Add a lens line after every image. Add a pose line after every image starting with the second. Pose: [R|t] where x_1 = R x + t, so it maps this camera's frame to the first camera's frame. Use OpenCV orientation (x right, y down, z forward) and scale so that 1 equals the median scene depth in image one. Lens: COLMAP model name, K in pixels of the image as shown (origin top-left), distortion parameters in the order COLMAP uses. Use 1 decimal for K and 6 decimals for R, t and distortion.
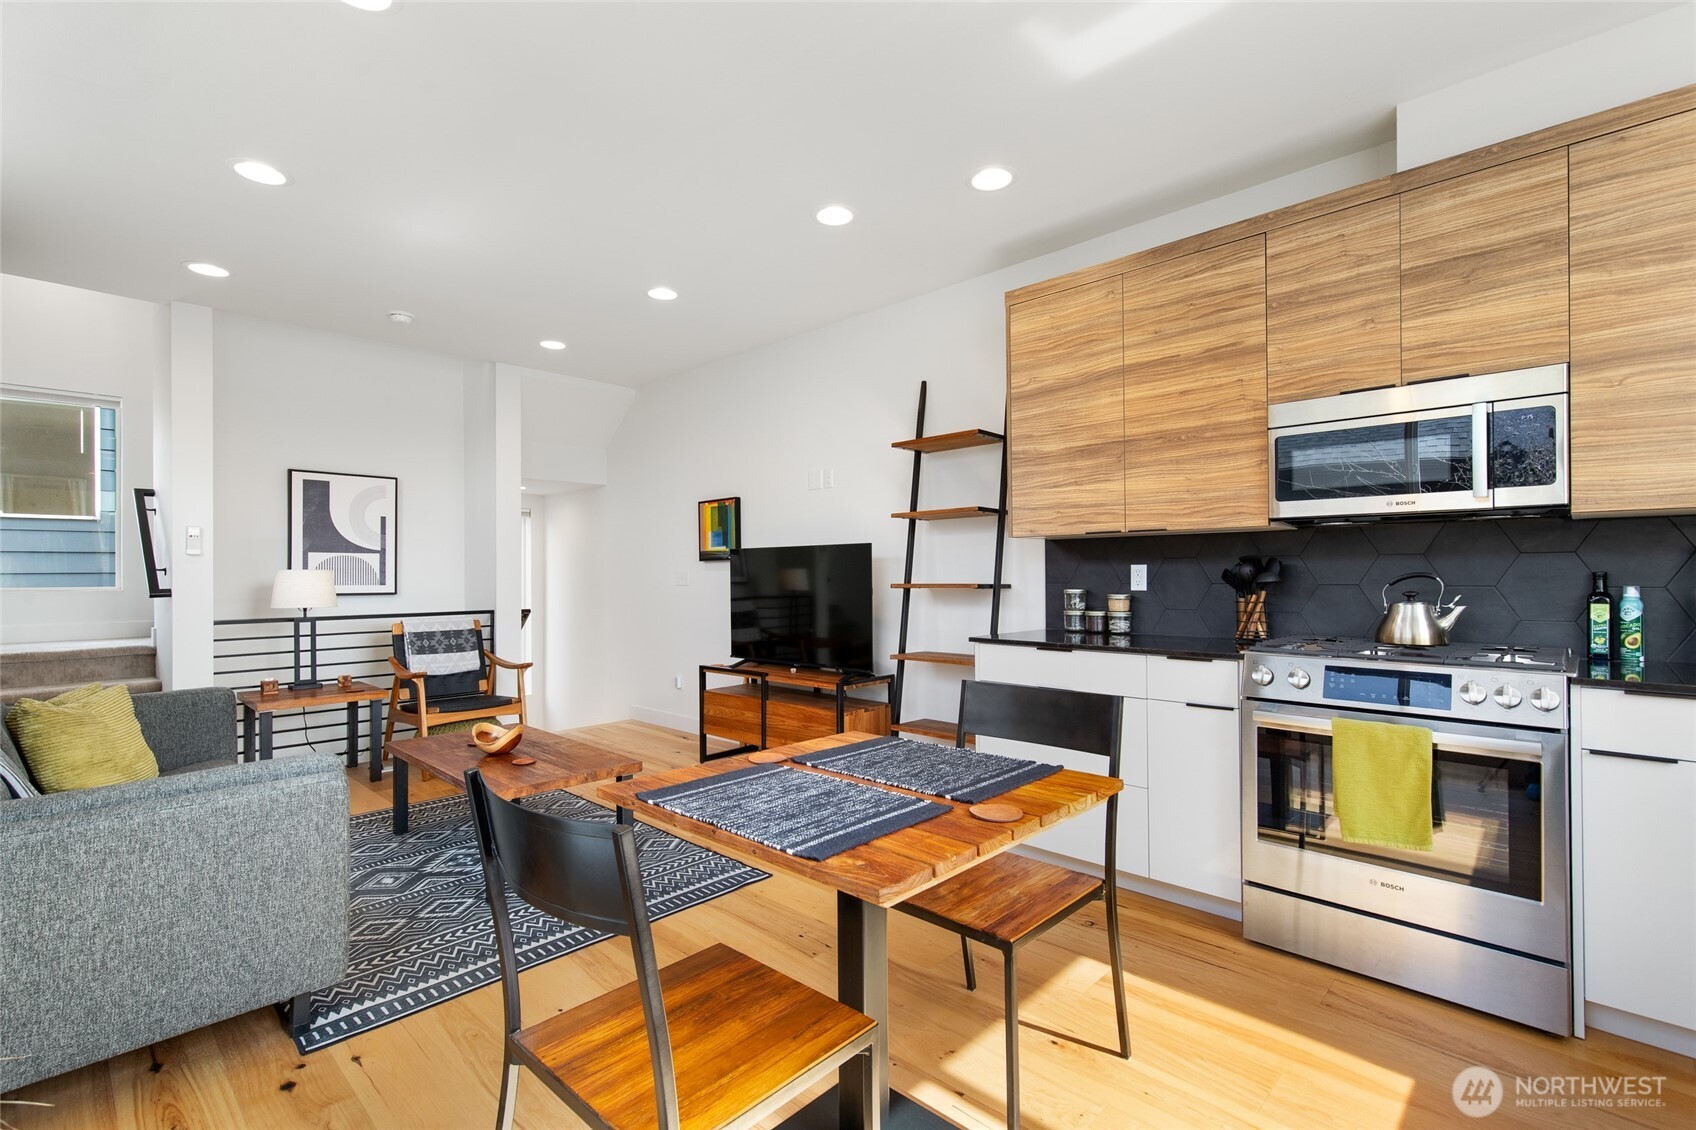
lens RADIAL K [[759.7, 0, 848.9], [0, 759.7, 569.9], [0, 0, 1]] dist [0.008279, -0.001989]
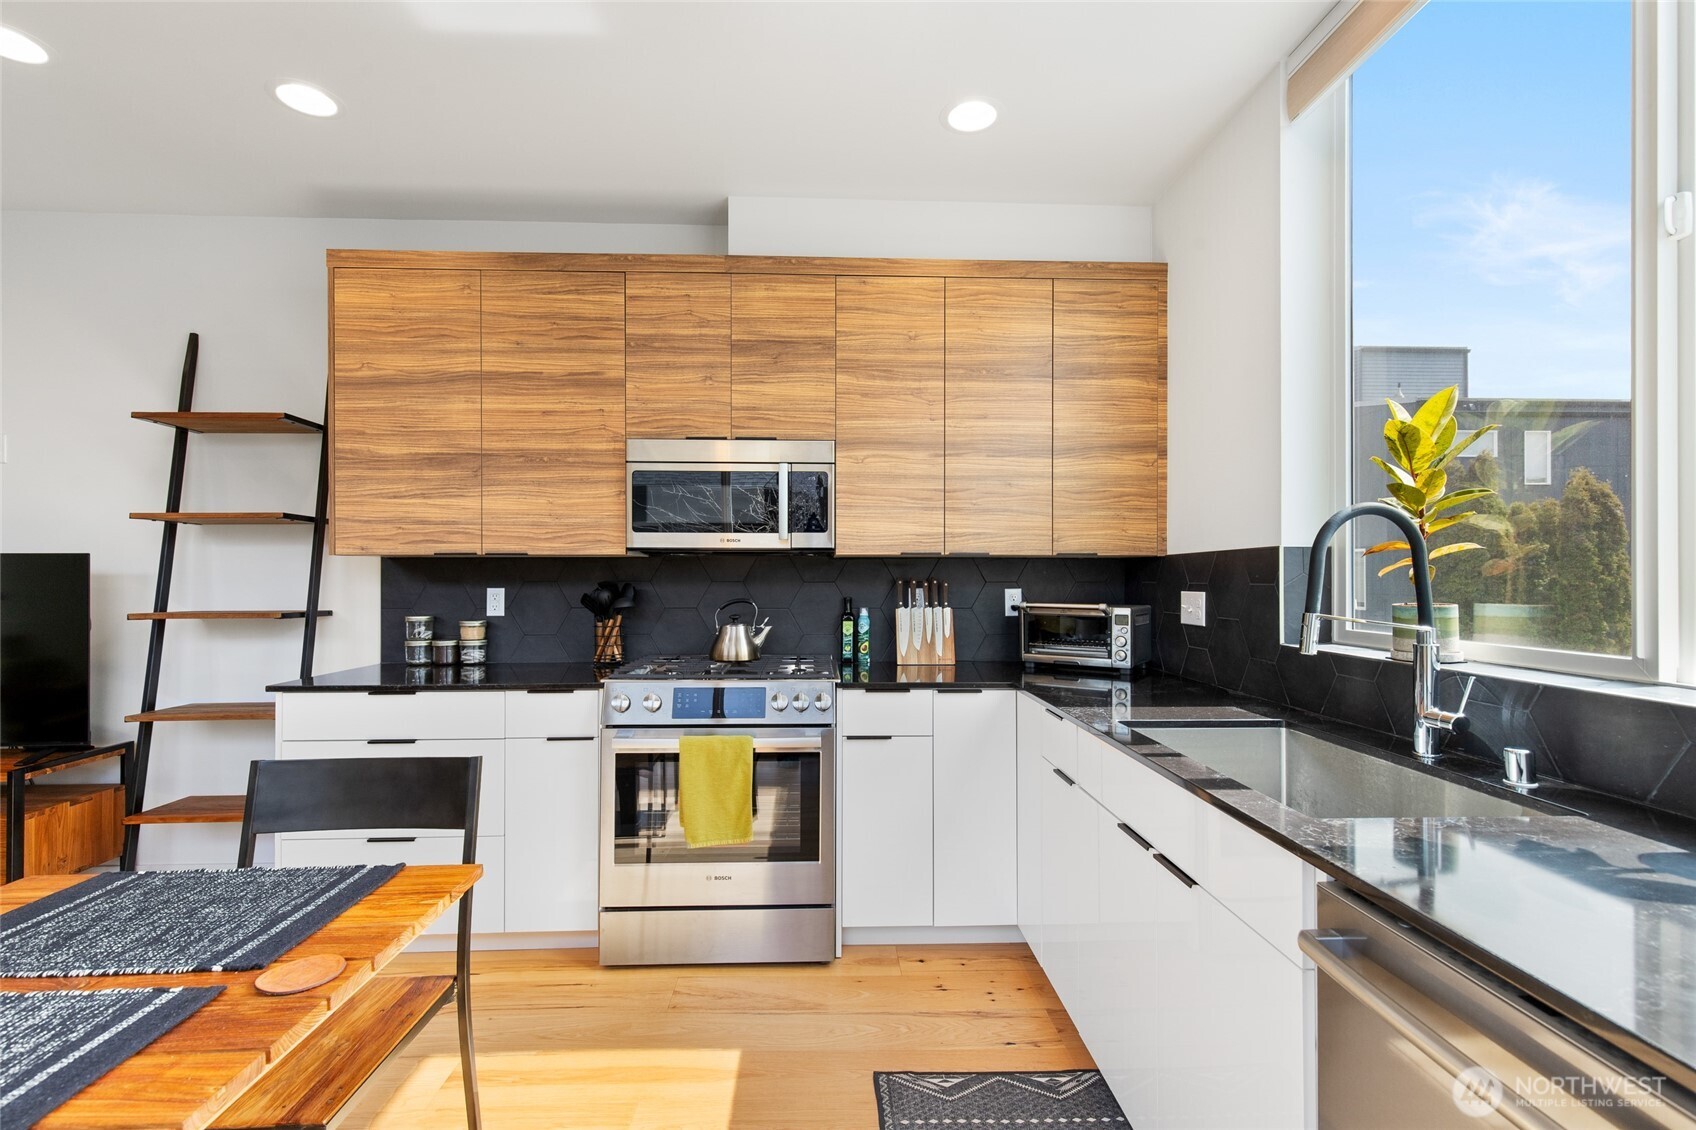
lens RADIAL K [[759.7, 0, 844.5], [0, 759.7, 571.2], [0, 0, 1]] dist [0.008279, -0.001989]
pose [[0.696084, 0.009684, 0.717895, 0.010641], [-0.006956, 0.999953, -0.006744, -0.022651], [-0.717927, -0.000299, 0.696118, 0.047501]]
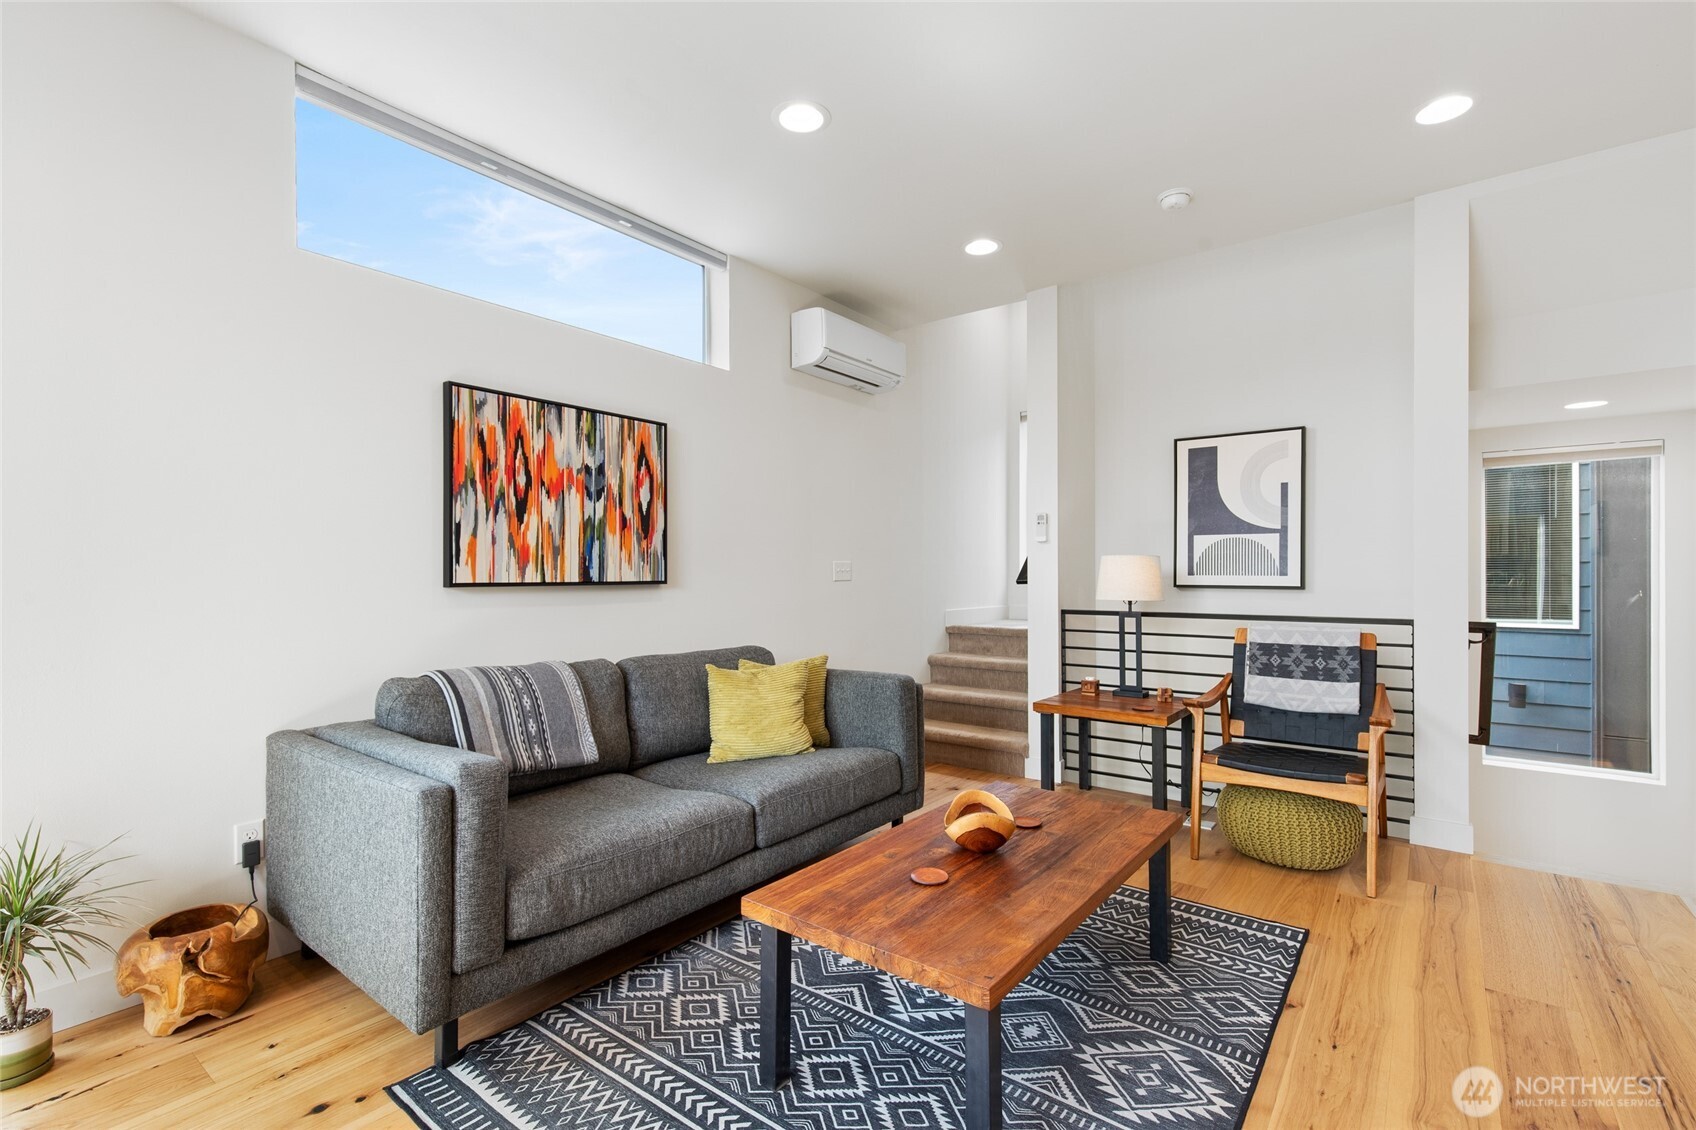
lens RADIAL K [[759.7, 0, 841.8], [0, 759.7, 576.0], [0, 0, 1]] dist [0.008279, -0.001989]
pose [[0.103665, 0.008160, -0.994579, 0.117581], [0.006021, 0.999943, 0.008831, 0.017009], [0.994594, -0.006904, 0.103610, 0.762547]]
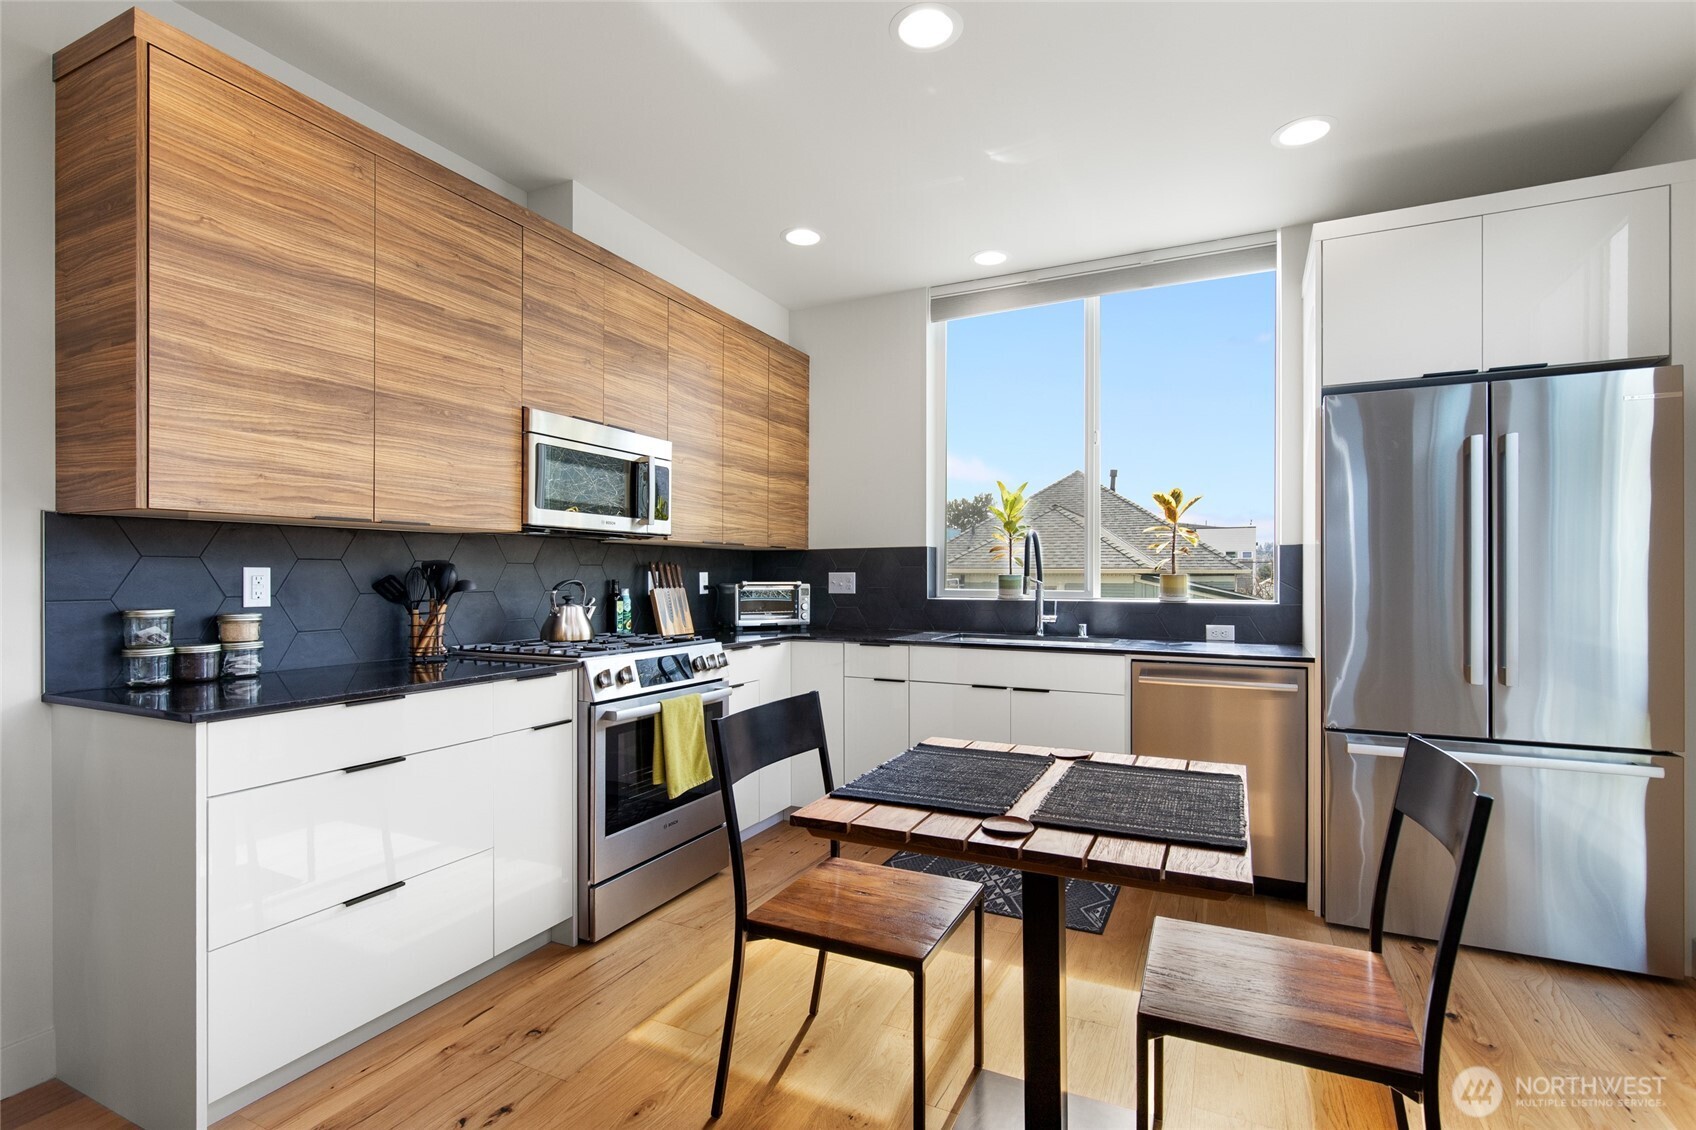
lens RADIAL K [[791.2, 0, 847.4], [0, 791.2, 574.7], [0, 0, 1]] dist [-0.001462, 0.000097]
pose [[-0.301585, 0.006605, 0.953416, -0.395073], [-0.004213, 0.999957, -0.008260, 0.002822], [-0.953430, -0.006508, -0.301544, 0.680260]]
